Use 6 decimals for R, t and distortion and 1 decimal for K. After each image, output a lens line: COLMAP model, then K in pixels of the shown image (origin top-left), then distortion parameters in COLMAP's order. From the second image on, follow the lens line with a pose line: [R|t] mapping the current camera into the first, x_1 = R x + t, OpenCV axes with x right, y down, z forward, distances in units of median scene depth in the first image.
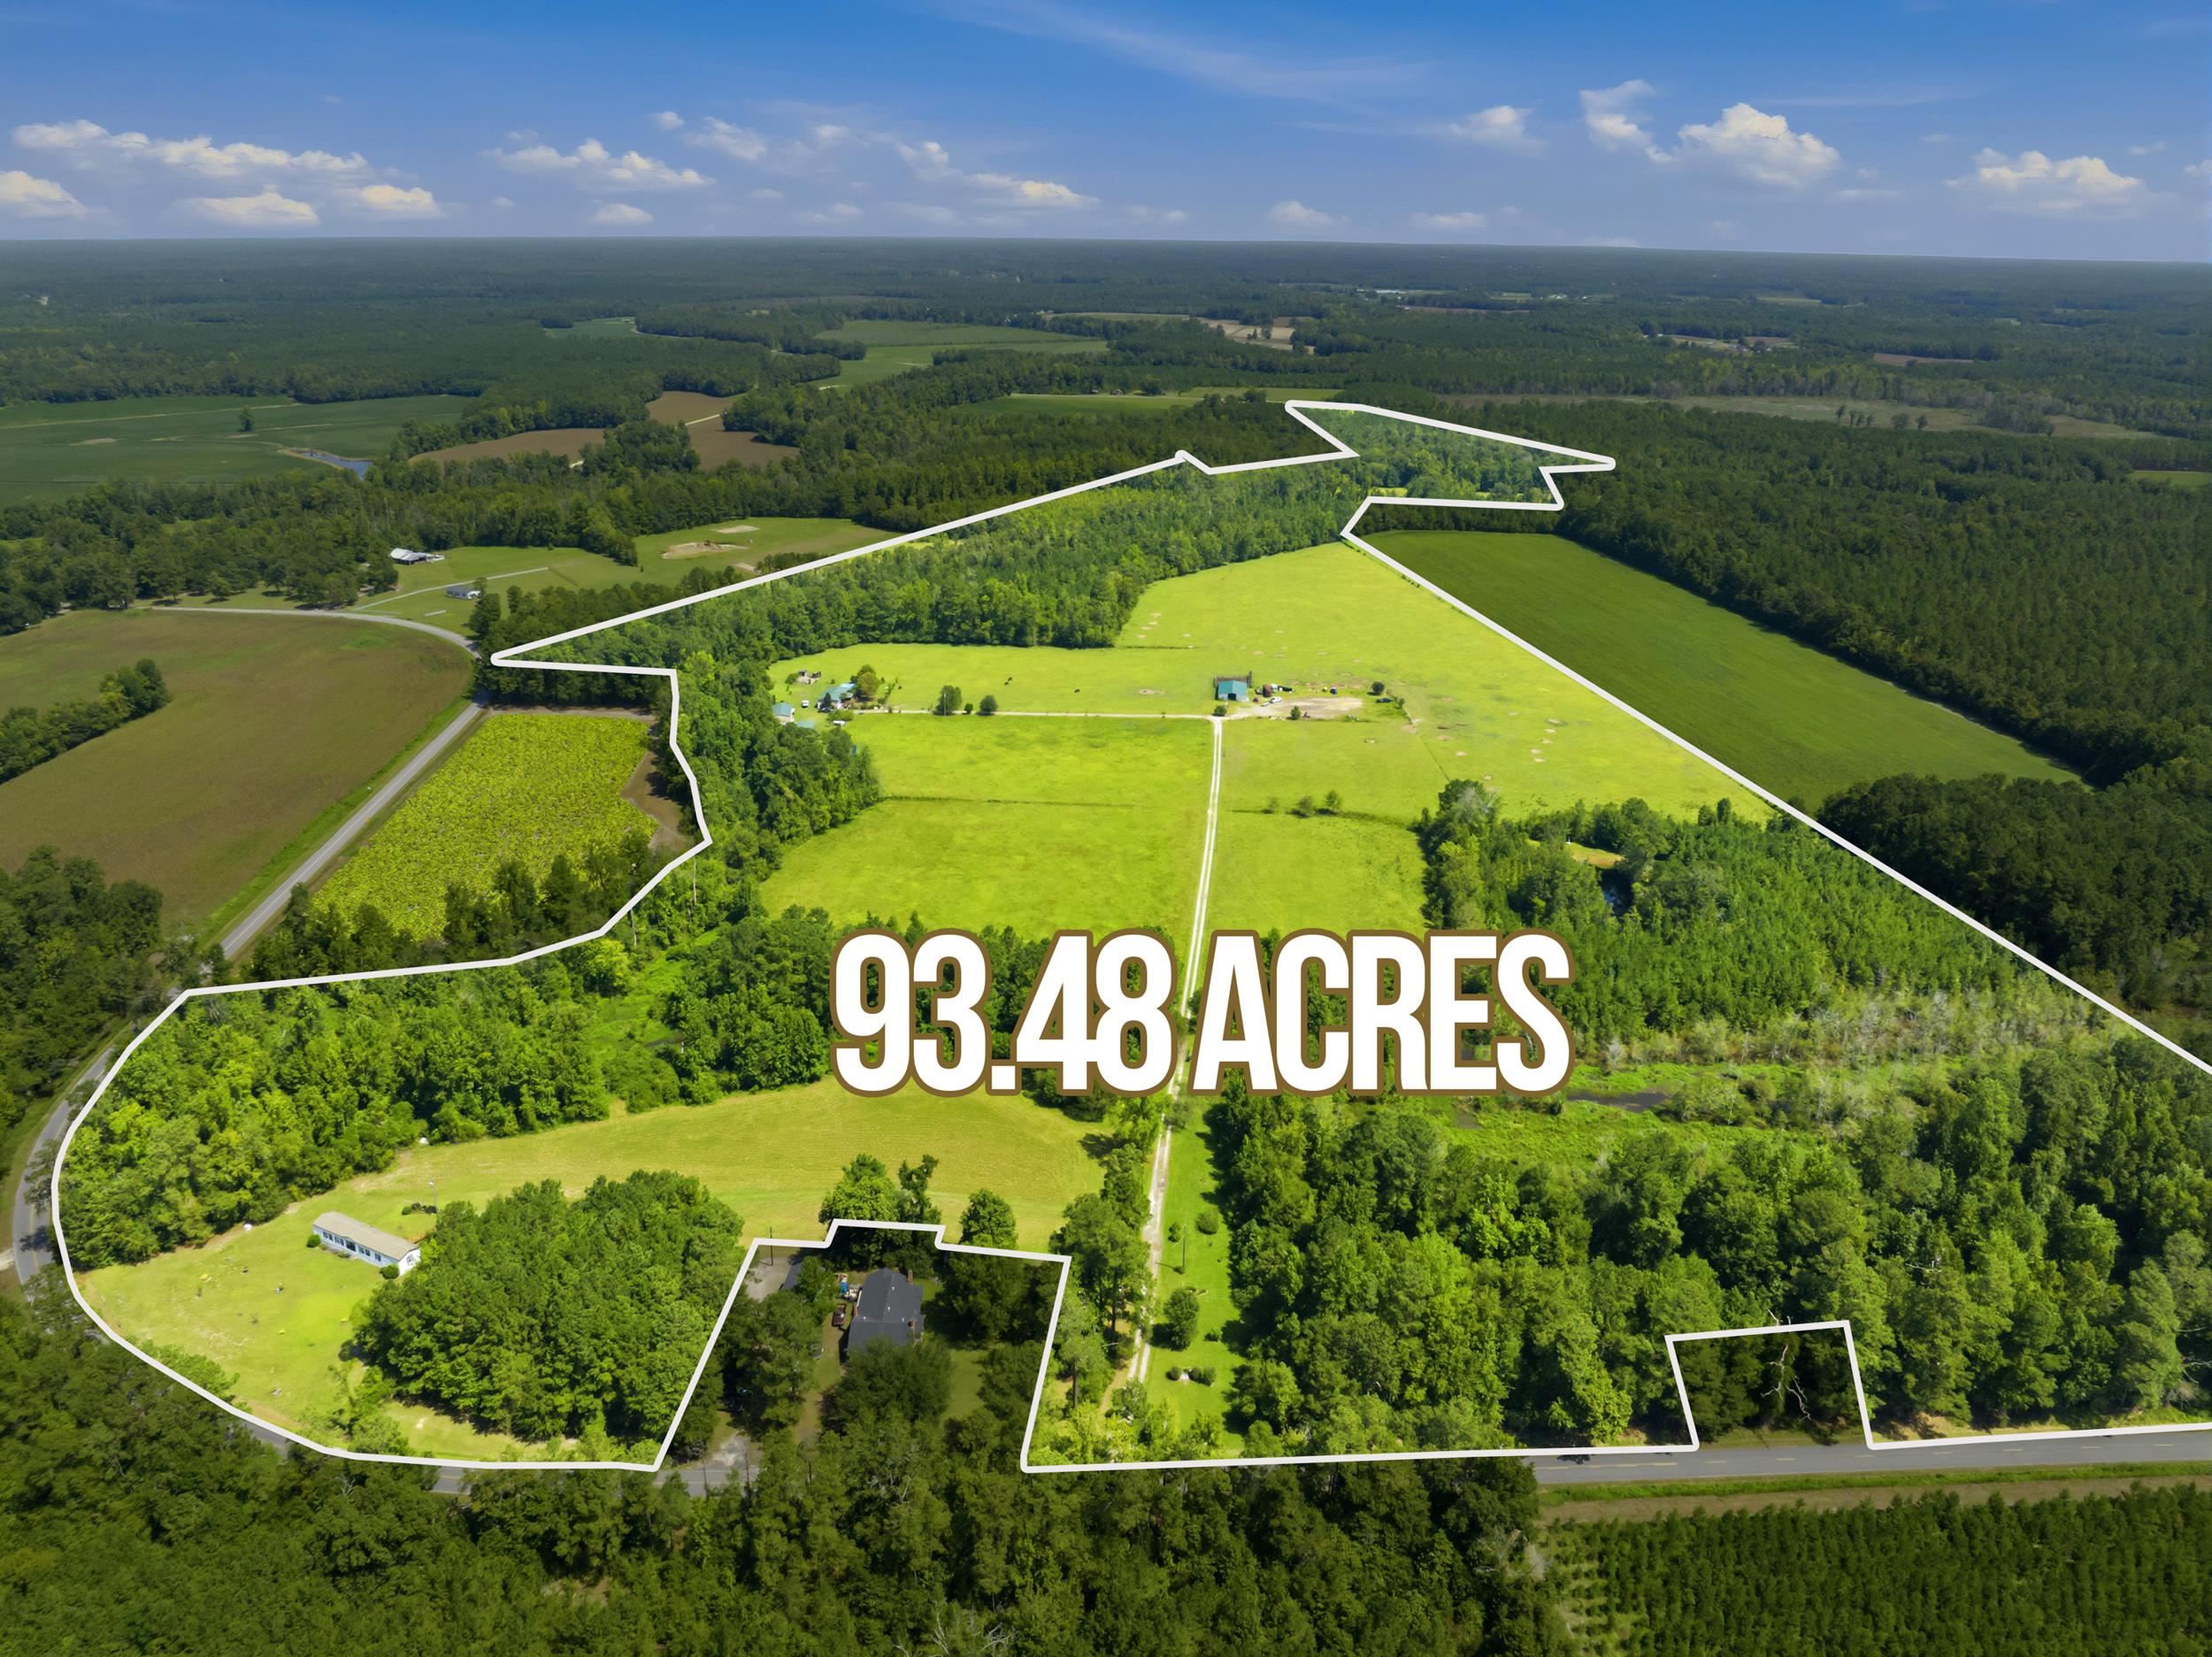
lens RADIAL K [[1564.1, 0, 1106.0], [0, 1564.1, 828.5], [0, 0, 1]] dist [-0.070436, 0.046210]
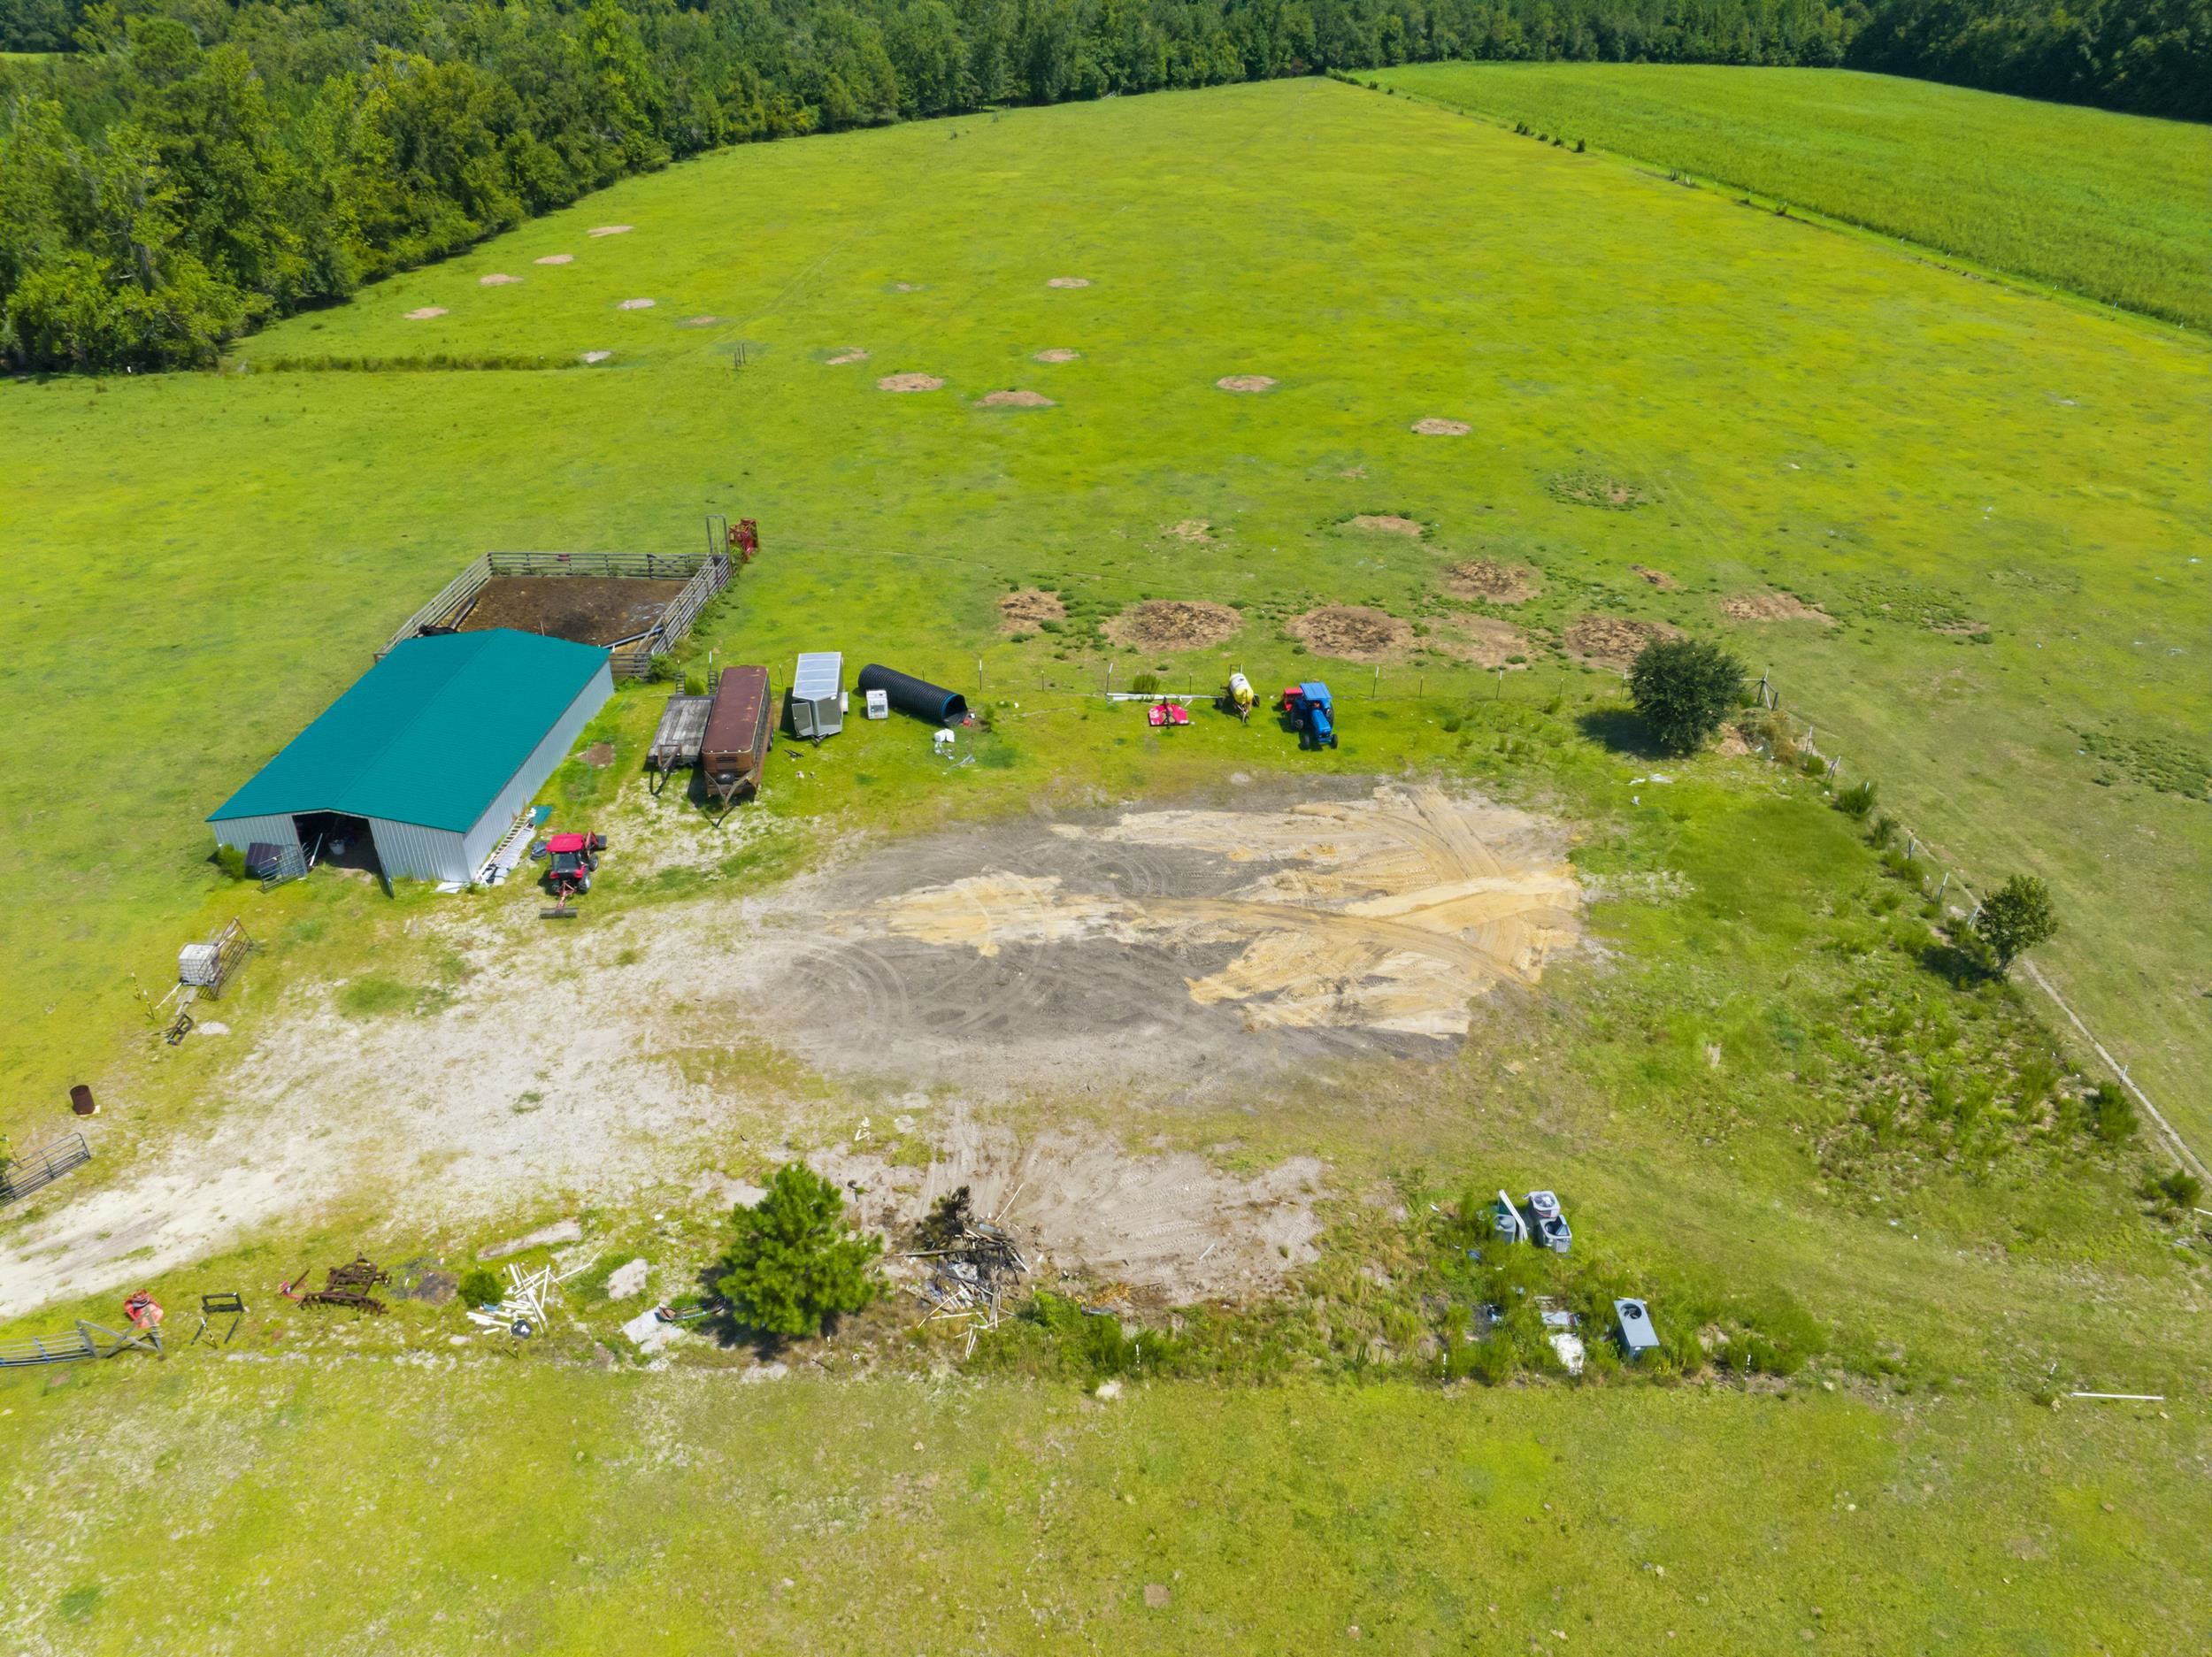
lens RADIAL K [[1564.1, 0, 1106.0], [0, 1564.1, 828.5], [0, 0, 1]] dist [-0.070436, 0.046210]
pose [[0.999673, -0.016379, 0.019652, 0.115663], [0.012675, 0.984367, 0.175675, -0.091543], [-0.022222, -0.175369, 0.984252, 0.796951]]
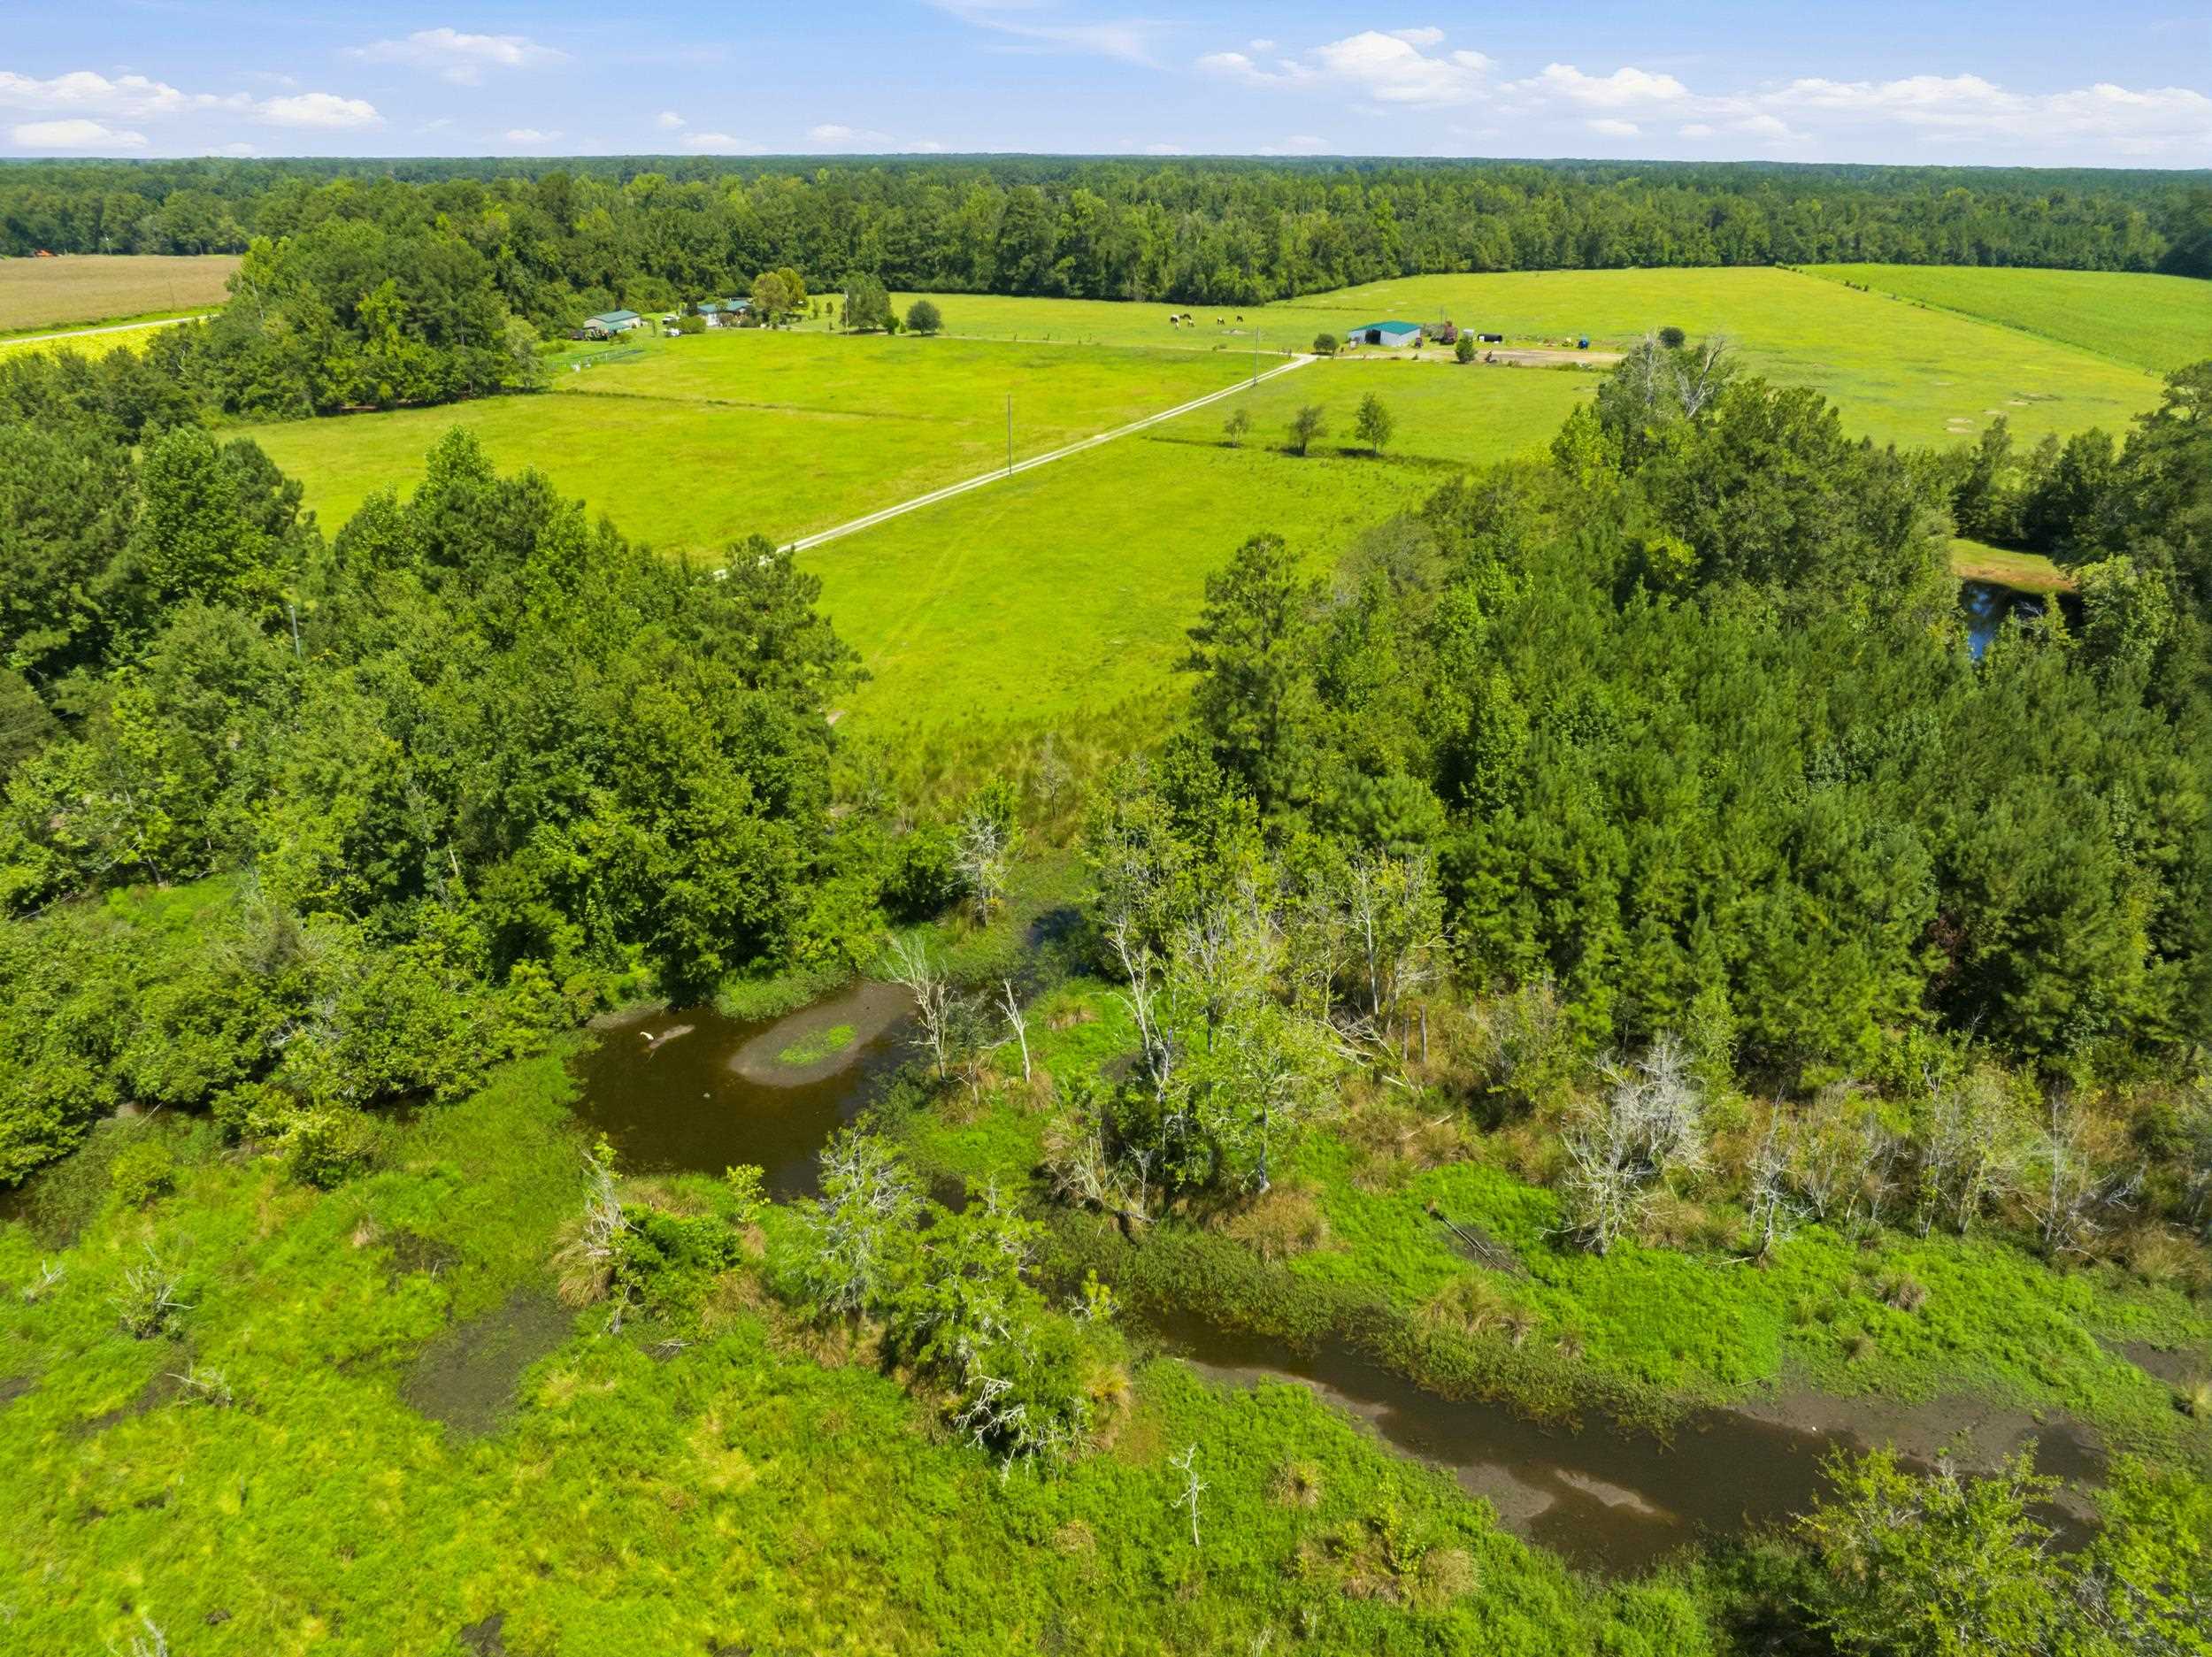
lens RADIAL K [[1564.1, 0, 1106.0], [0, 1564.1, 828.5], [0, 0, 1]] dist [-0.070436, 0.046210]
pose [[0.940083, 0.130439, -0.315009, 0.163117], [-0.117773, 0.991286, 0.059002, 0.054722], [0.319960, -0.018367, 0.947253, 0.414436]]
